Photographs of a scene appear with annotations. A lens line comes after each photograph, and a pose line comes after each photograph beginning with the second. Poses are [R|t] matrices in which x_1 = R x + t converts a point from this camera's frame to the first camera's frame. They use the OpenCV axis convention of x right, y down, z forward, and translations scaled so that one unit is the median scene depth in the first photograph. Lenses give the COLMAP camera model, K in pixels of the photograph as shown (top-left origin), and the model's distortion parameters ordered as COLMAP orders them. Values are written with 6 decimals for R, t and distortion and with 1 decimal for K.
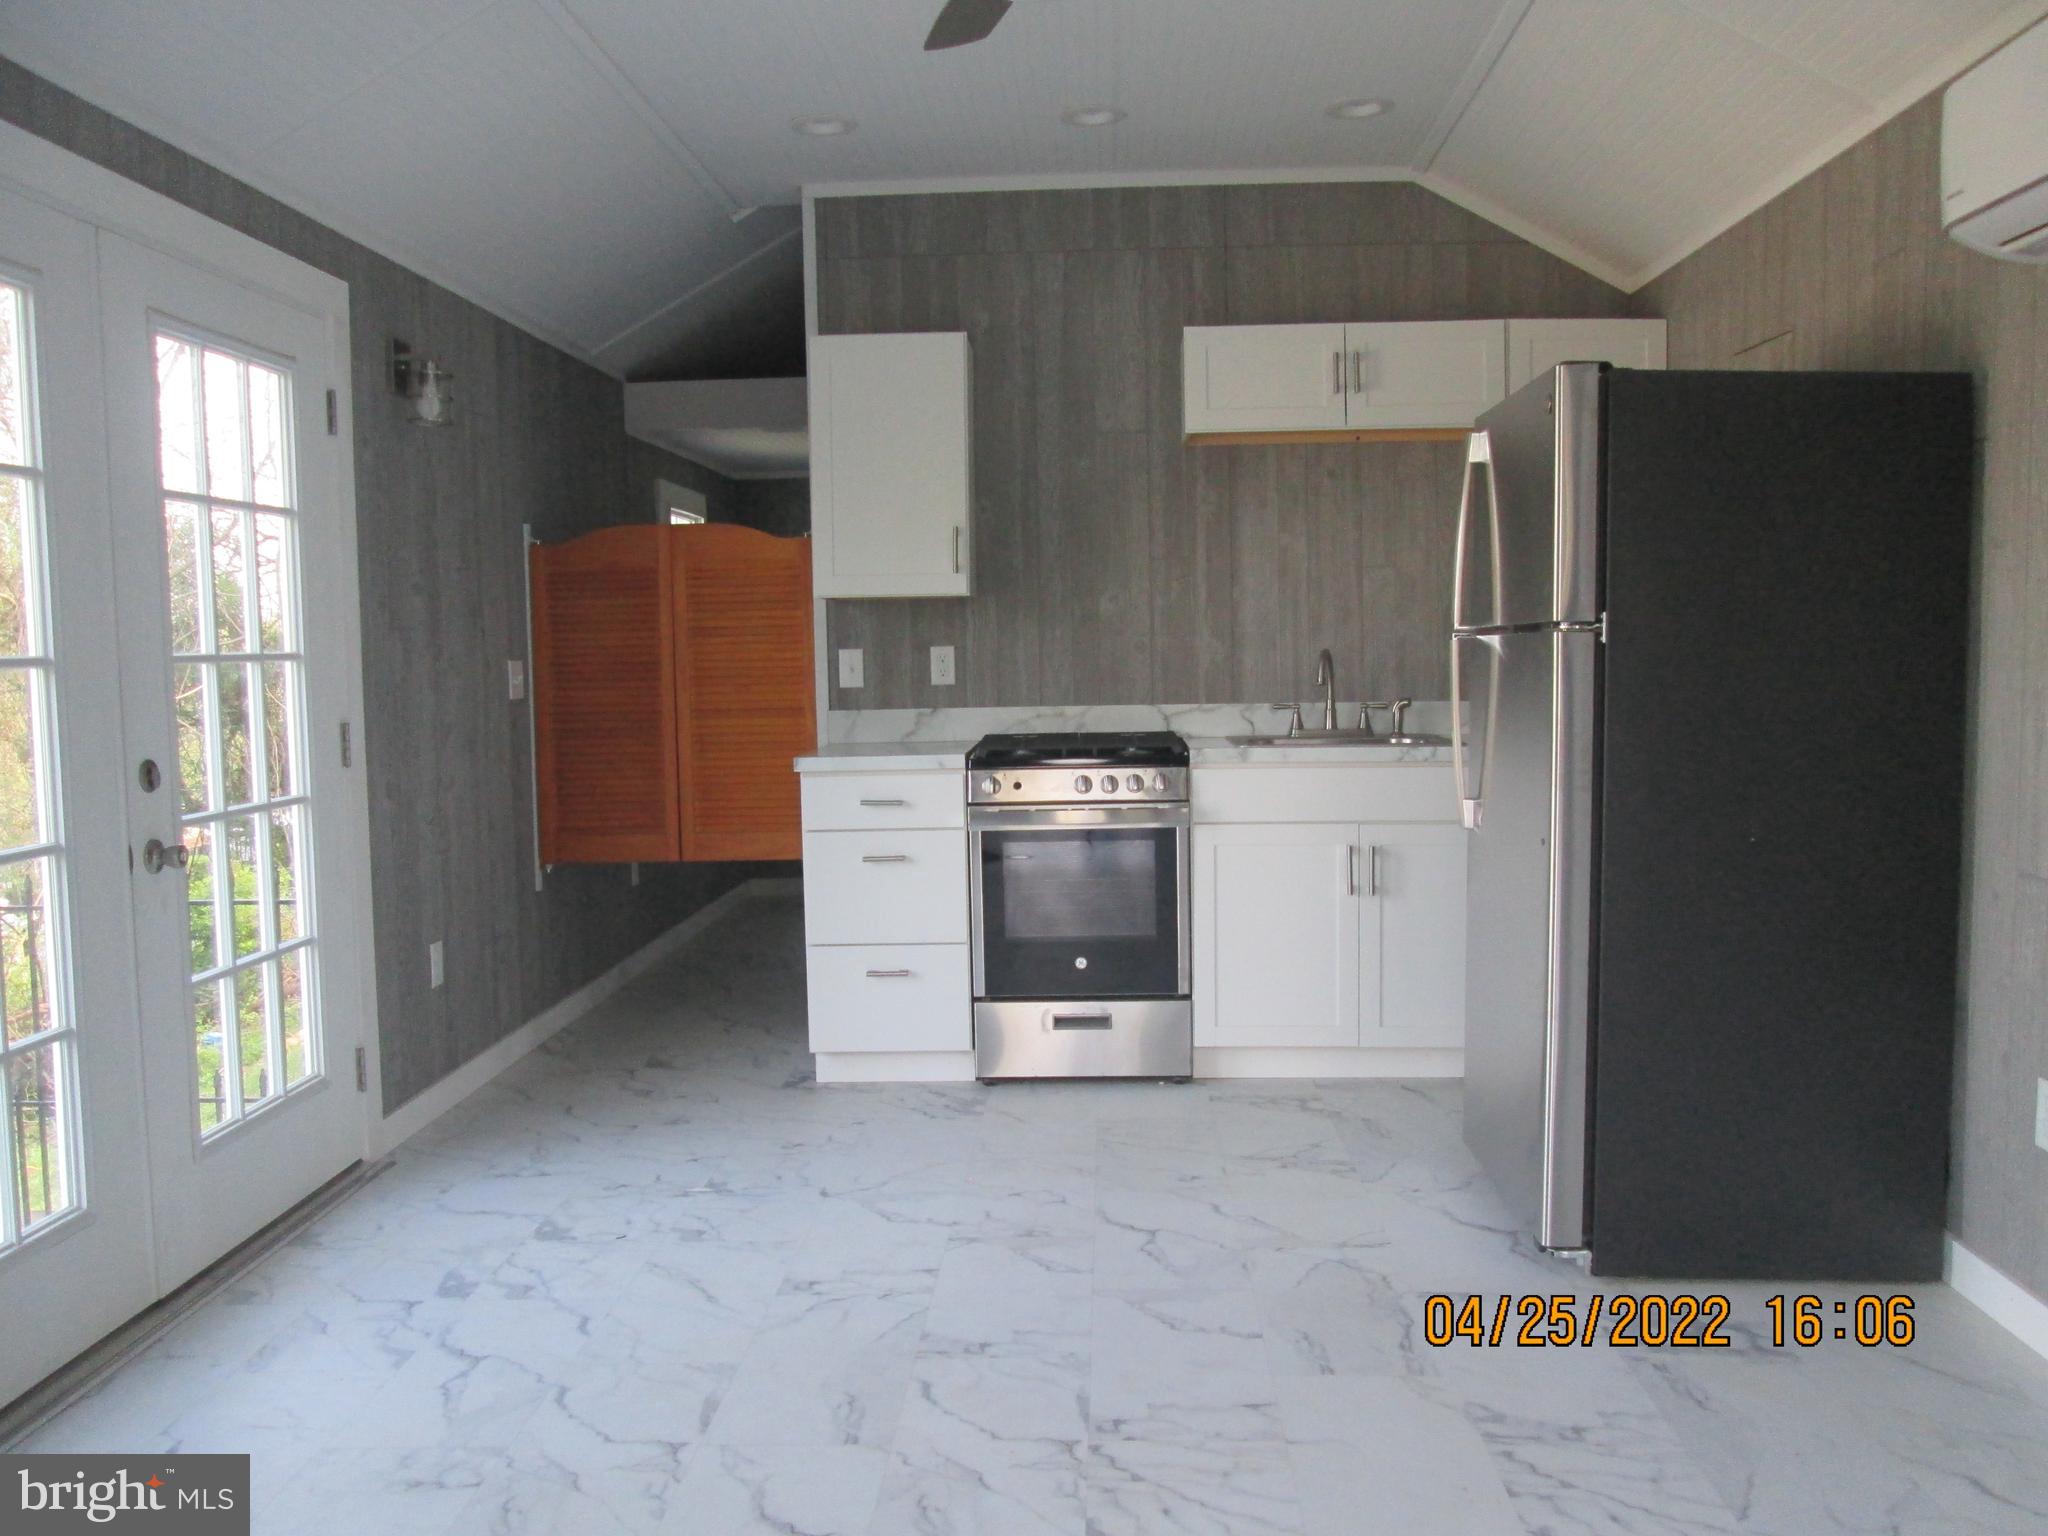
lens RADIAL K [[1758.2, 0, 1026.9], [0, 1758.2, 757.7], [0, 0, 1]] dist [-0.005712, 0.006239]
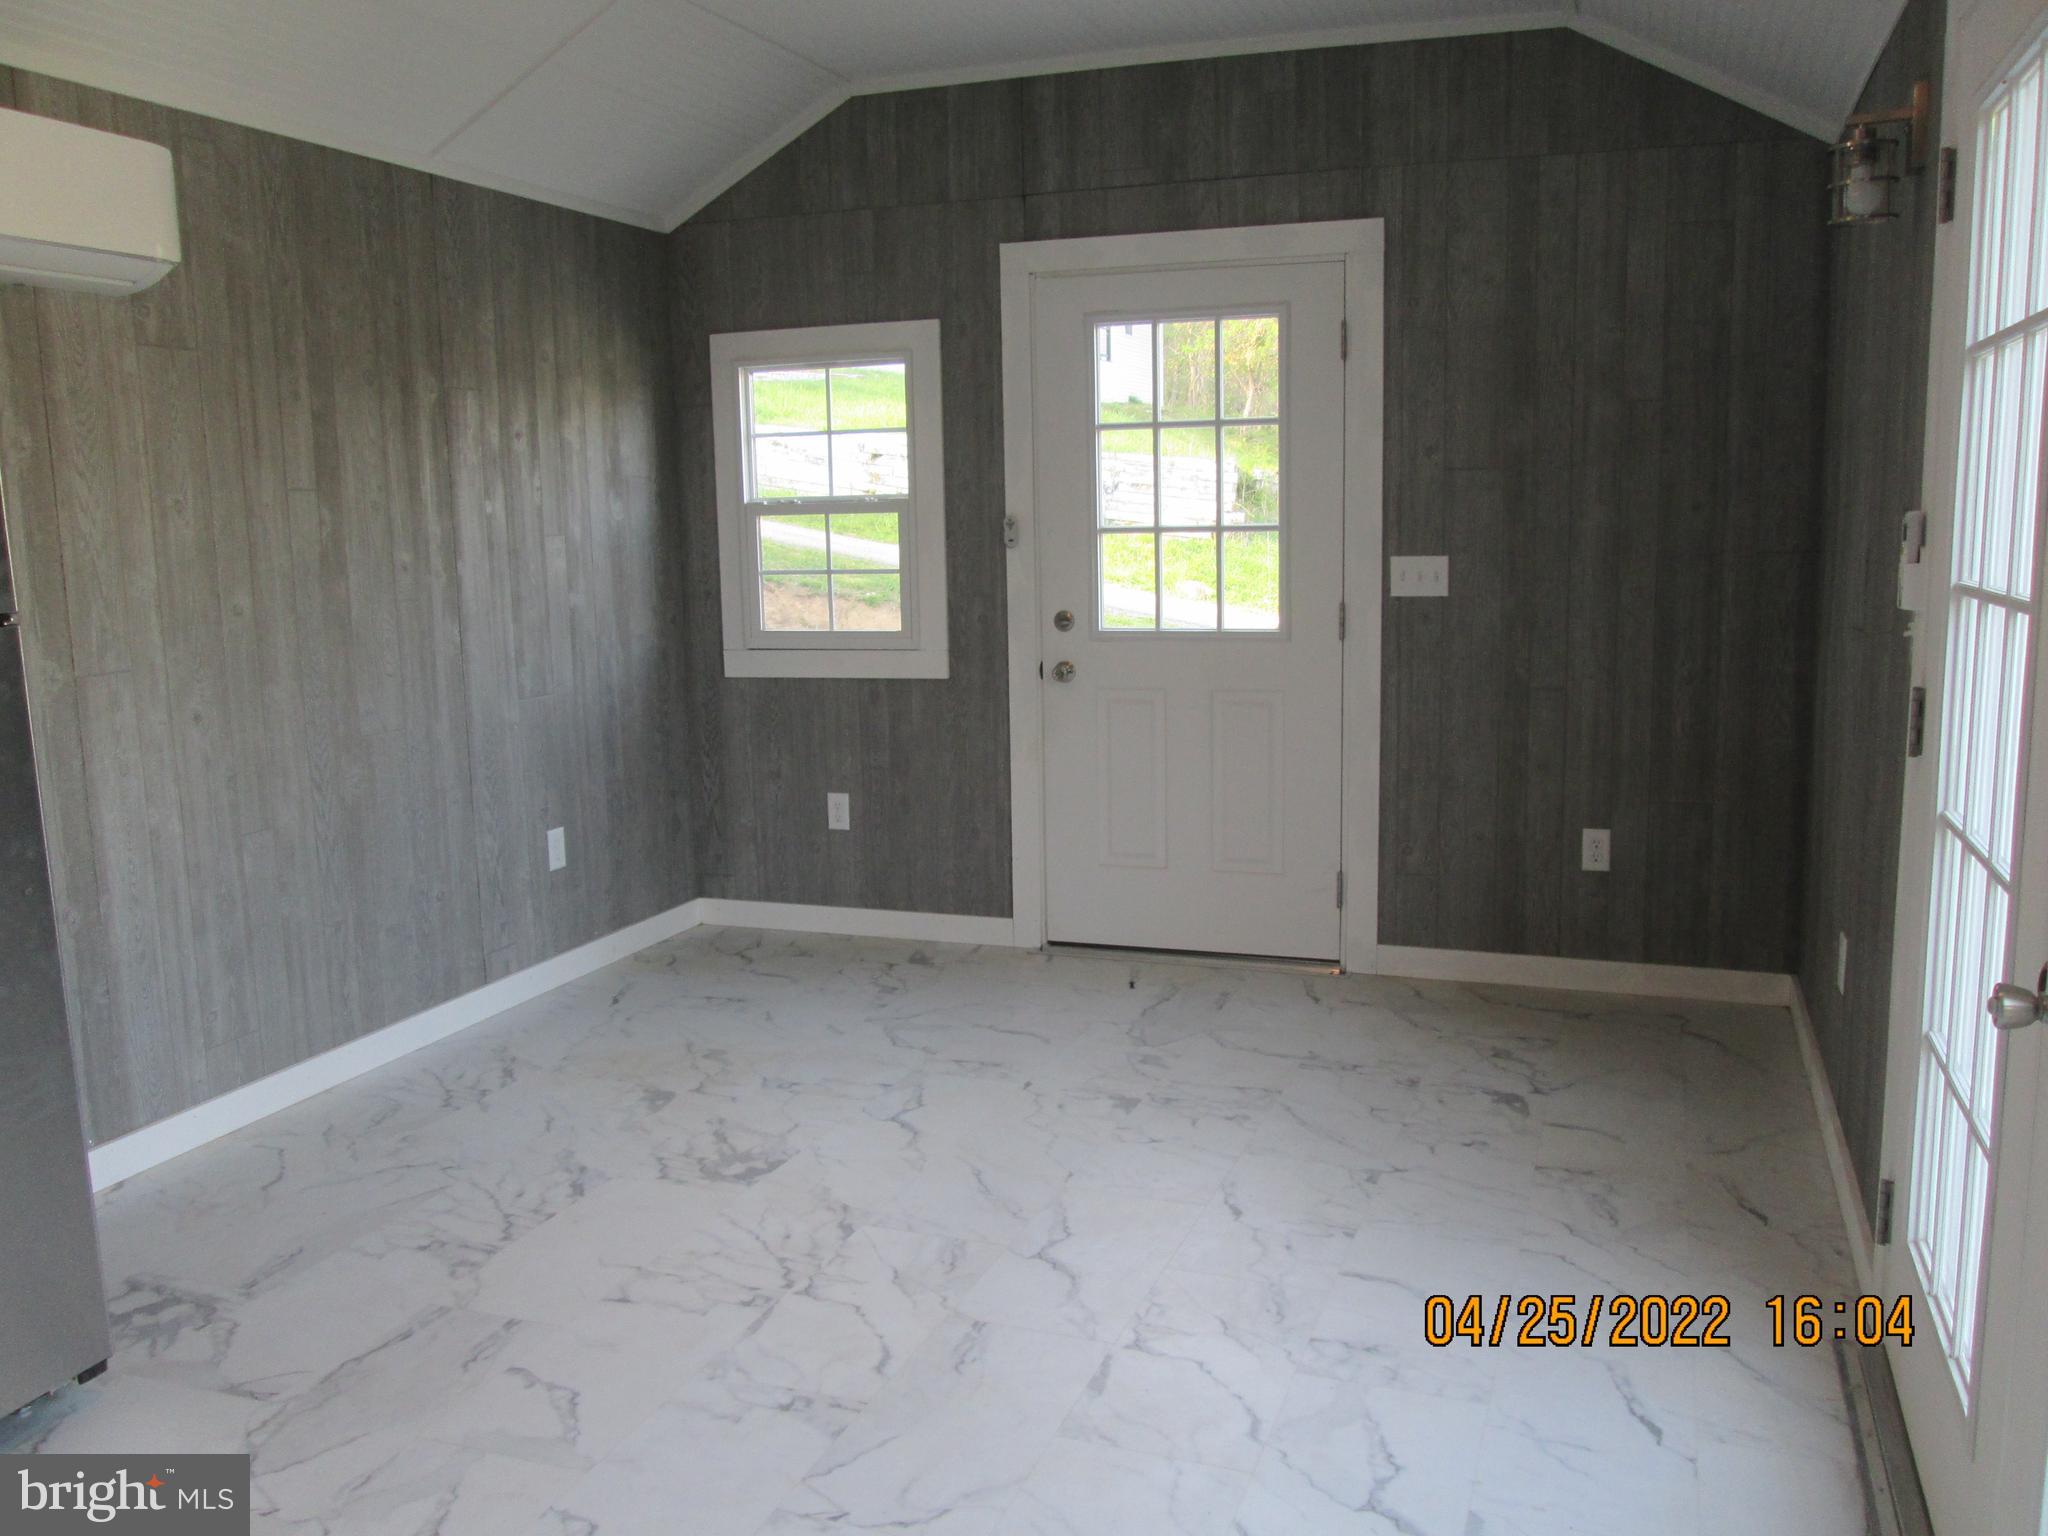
lens RADIAL K [[1758.2, 0, 1026.9], [0, 1758.2, 757.7], [0, 0, 1]] dist [-0.005712, 0.006239]
pose [[-0.955468, -0.000776, 0.295093, -0.252597], [0.061212, 0.977725, 0.200766, -0.097371], [-0.288676, 0.209889, -0.934137, 1.086784]]
